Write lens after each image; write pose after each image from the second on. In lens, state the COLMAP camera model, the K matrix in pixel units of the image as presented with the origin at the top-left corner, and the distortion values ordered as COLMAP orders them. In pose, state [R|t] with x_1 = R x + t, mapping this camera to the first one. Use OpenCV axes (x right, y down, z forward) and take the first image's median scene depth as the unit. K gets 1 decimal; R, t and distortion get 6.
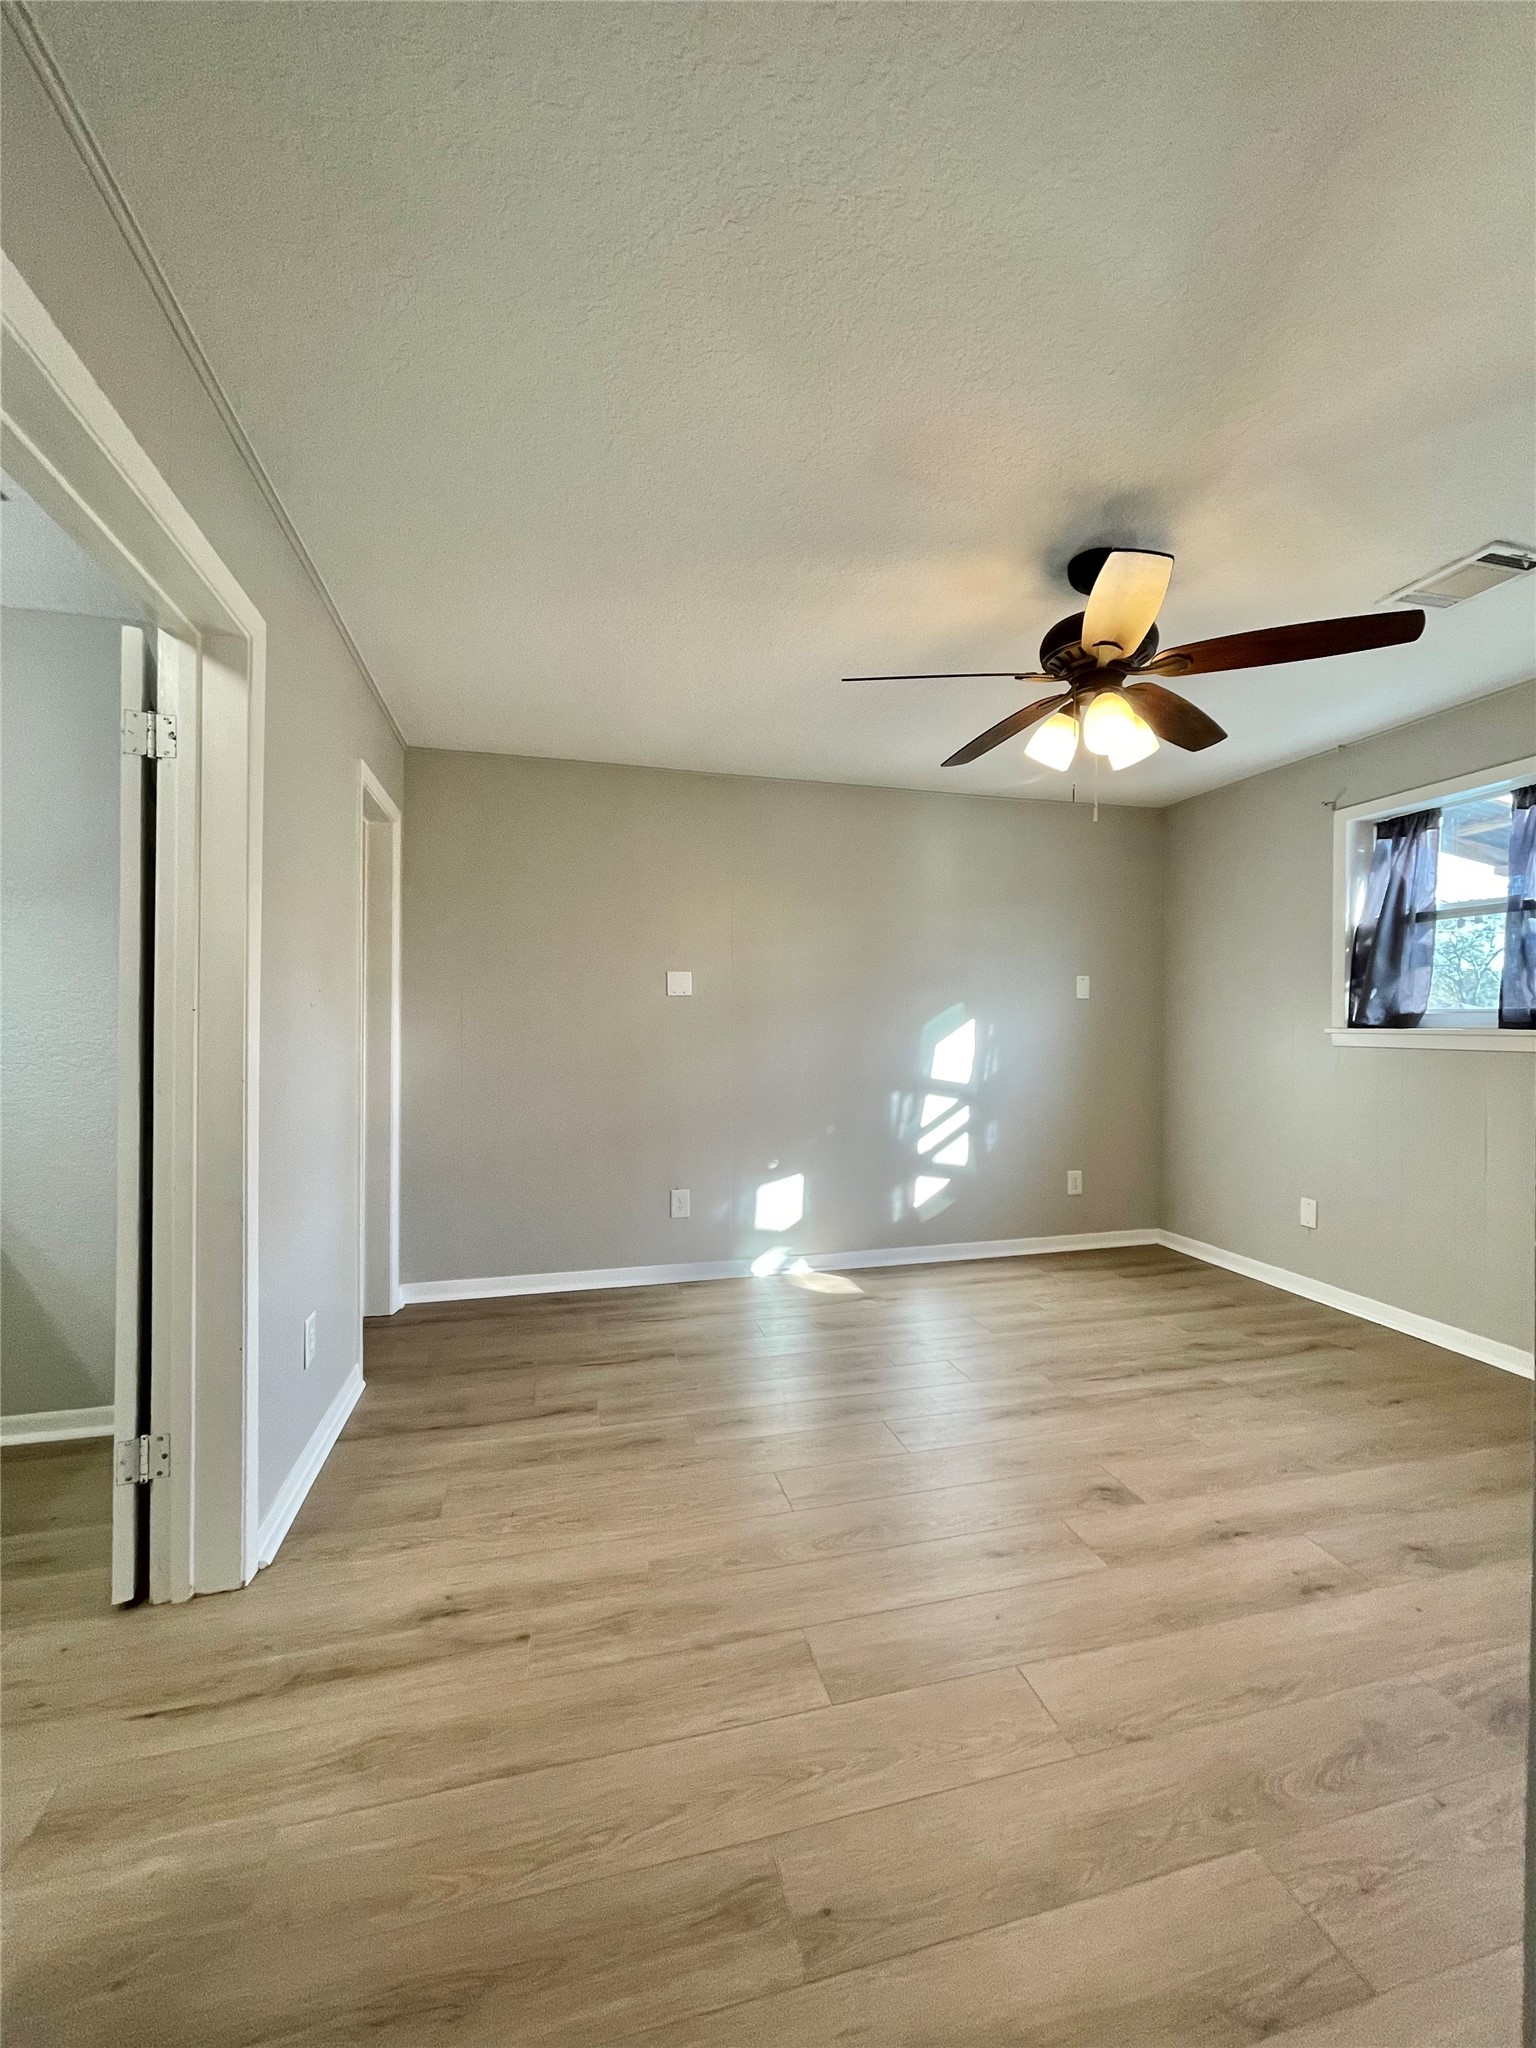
lens RADIAL K [[823.4, 0, 772.2], [0, 823.4, 1028.3], [0, 0, 1]] dist [-0.002245, 0.000201]
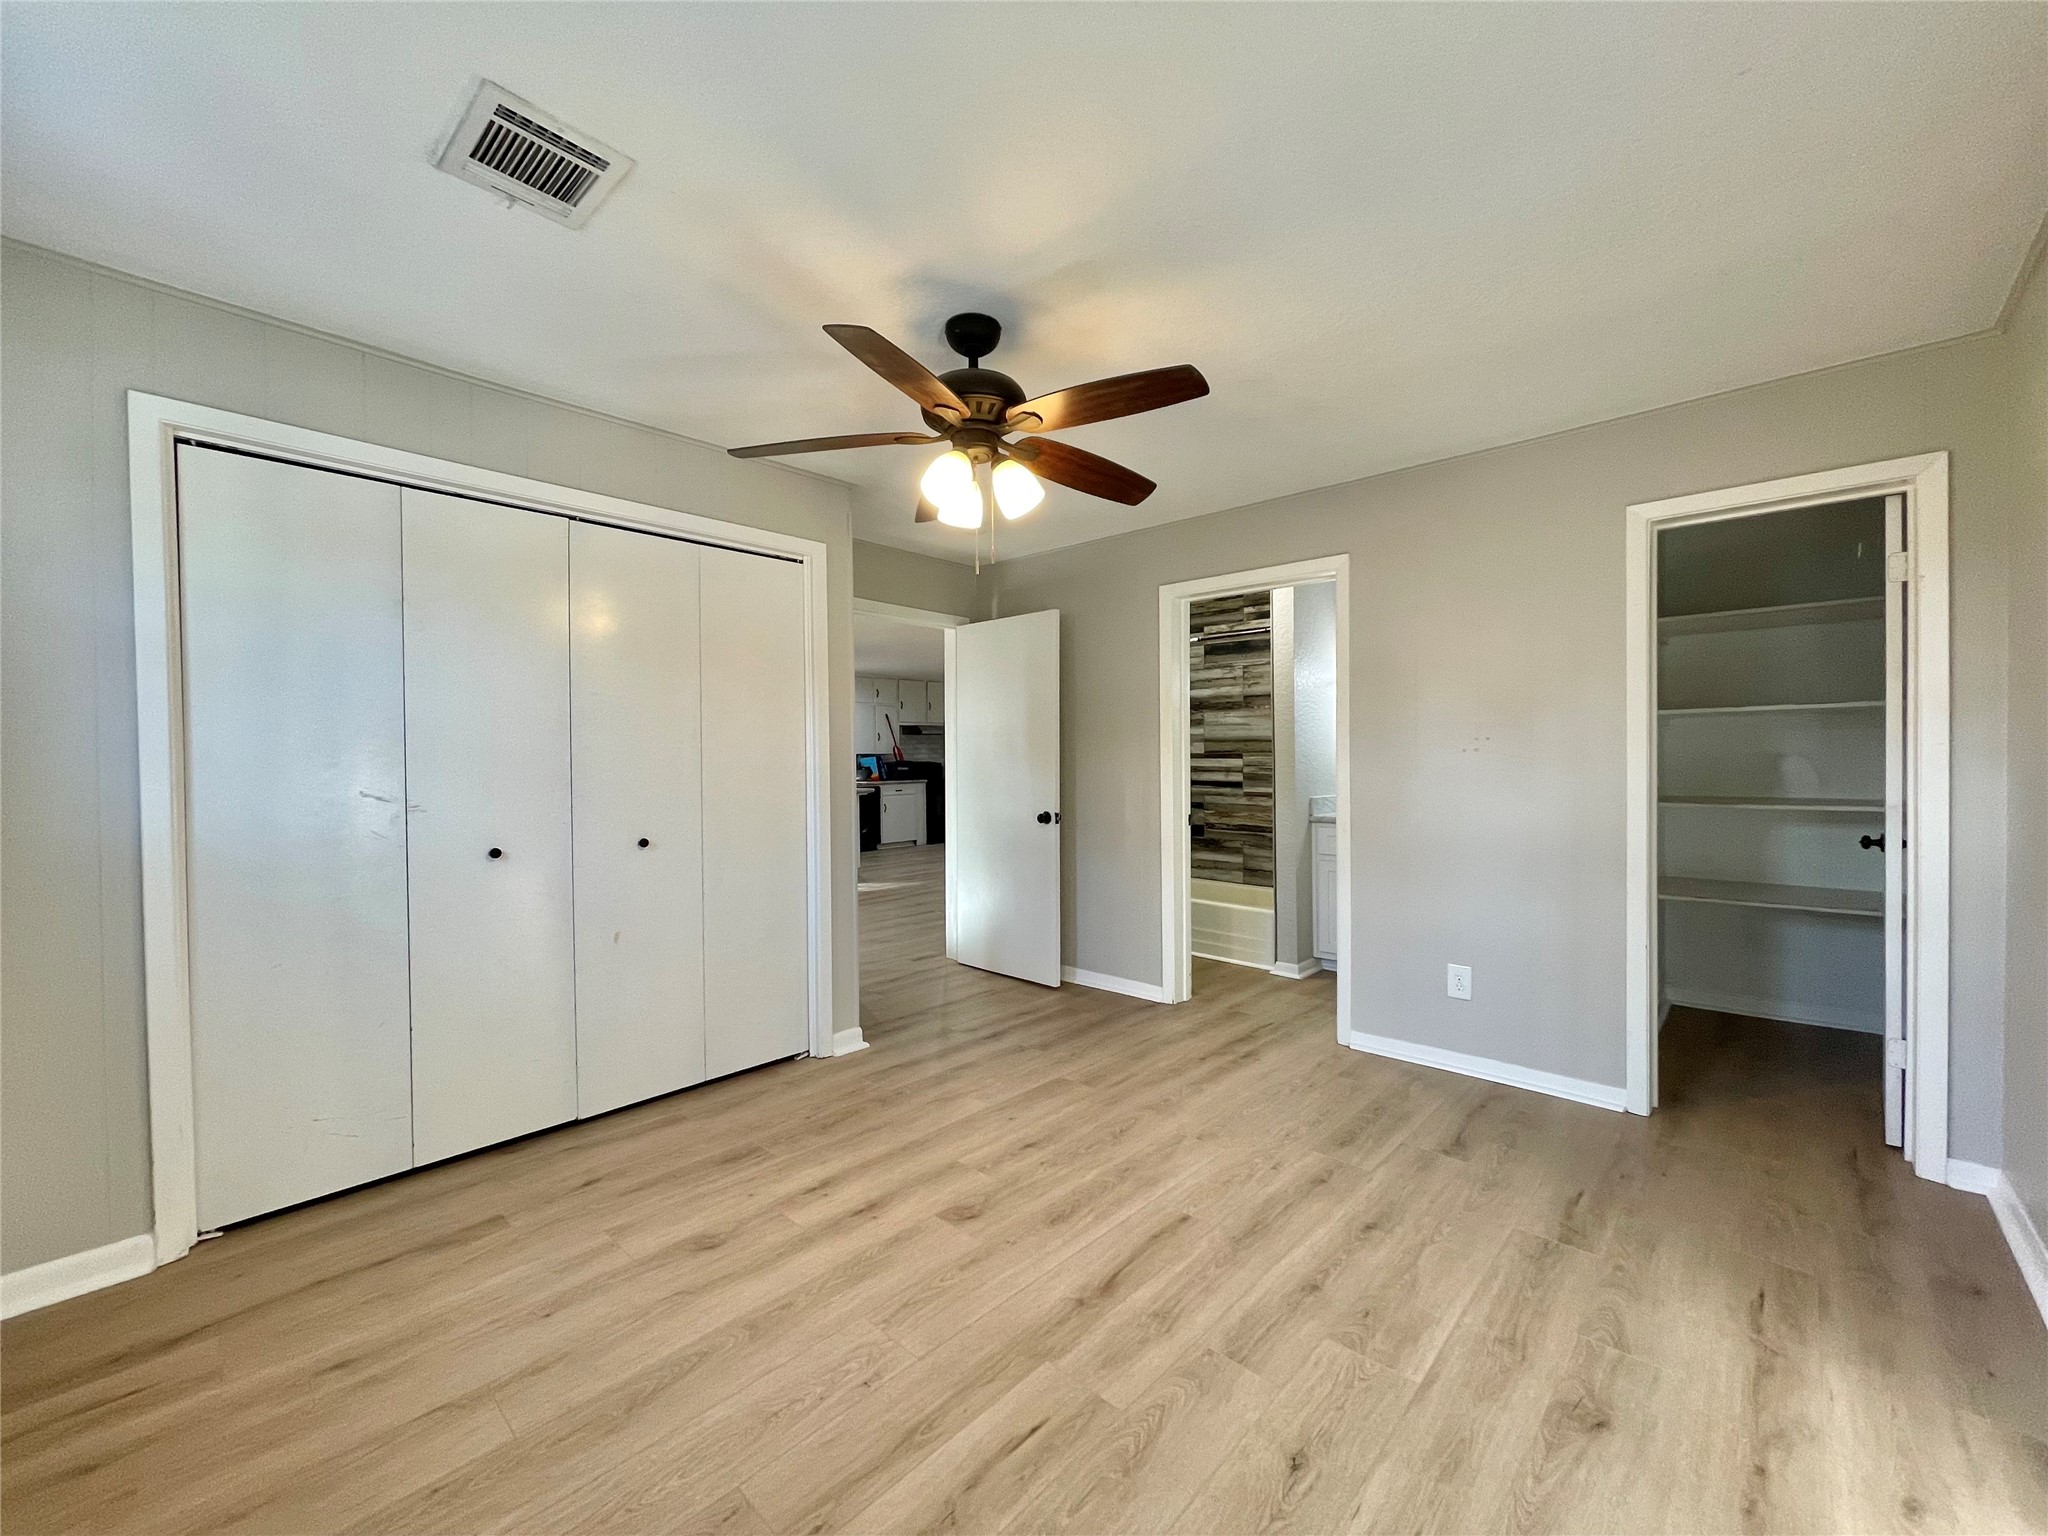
lens RADIAL K [[823.4, 0, 1024.0], [0, 823.4, 768.0], [0, 0, 1]] dist [-0.002245, 0.000201]
pose [[-0.849376, 0.003933, -0.527774, 0.903504], [-0.000960, 0.999959, 0.008998, -0.011282], [0.527788, 0.008149, -0.849337, 1.933252]]
